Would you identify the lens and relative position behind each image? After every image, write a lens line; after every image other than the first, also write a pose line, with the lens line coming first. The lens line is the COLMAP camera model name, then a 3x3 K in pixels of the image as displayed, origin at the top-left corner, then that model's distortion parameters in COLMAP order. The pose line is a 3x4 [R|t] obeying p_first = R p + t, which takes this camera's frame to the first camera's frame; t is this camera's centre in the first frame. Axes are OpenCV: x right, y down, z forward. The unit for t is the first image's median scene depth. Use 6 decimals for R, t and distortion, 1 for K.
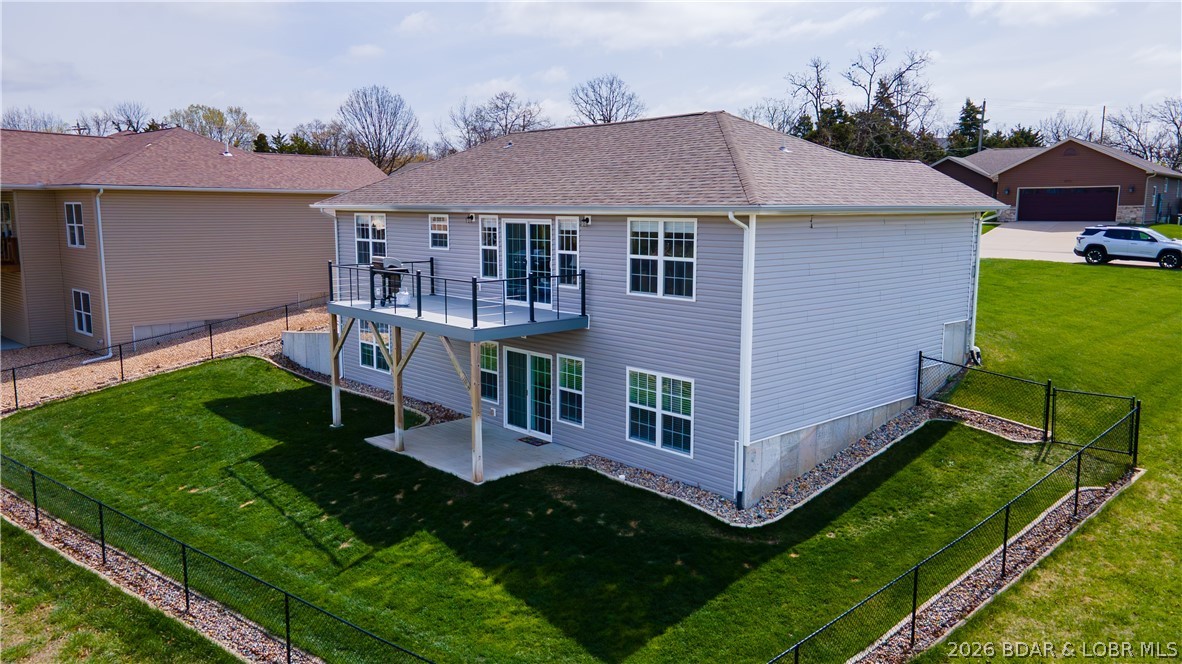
lens RADIAL K [[851.3, 0, 591.0], [0, 851.3, 332.0], [0, 0, 1]] dist [0.040368, 0.001624]
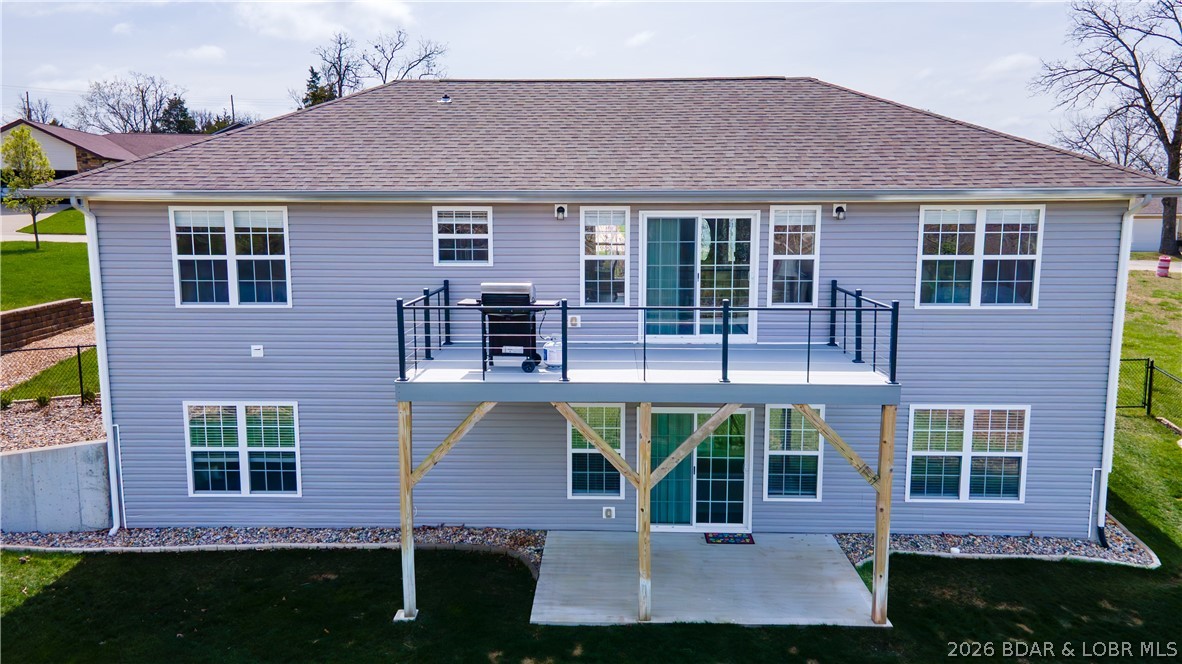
lens RADIAL K [[828.0, 0, 591.0], [0, 828.0, 332.0], [0, 0, 1]] dist [-0.007439, -0.000902]
pose [[0.710865, -0.124196, 0.692277, -0.522386], [0.107612, 0.991902, 0.067448, -0.081972], [-0.695048, 0.026550, 0.718473, 0.539192]]
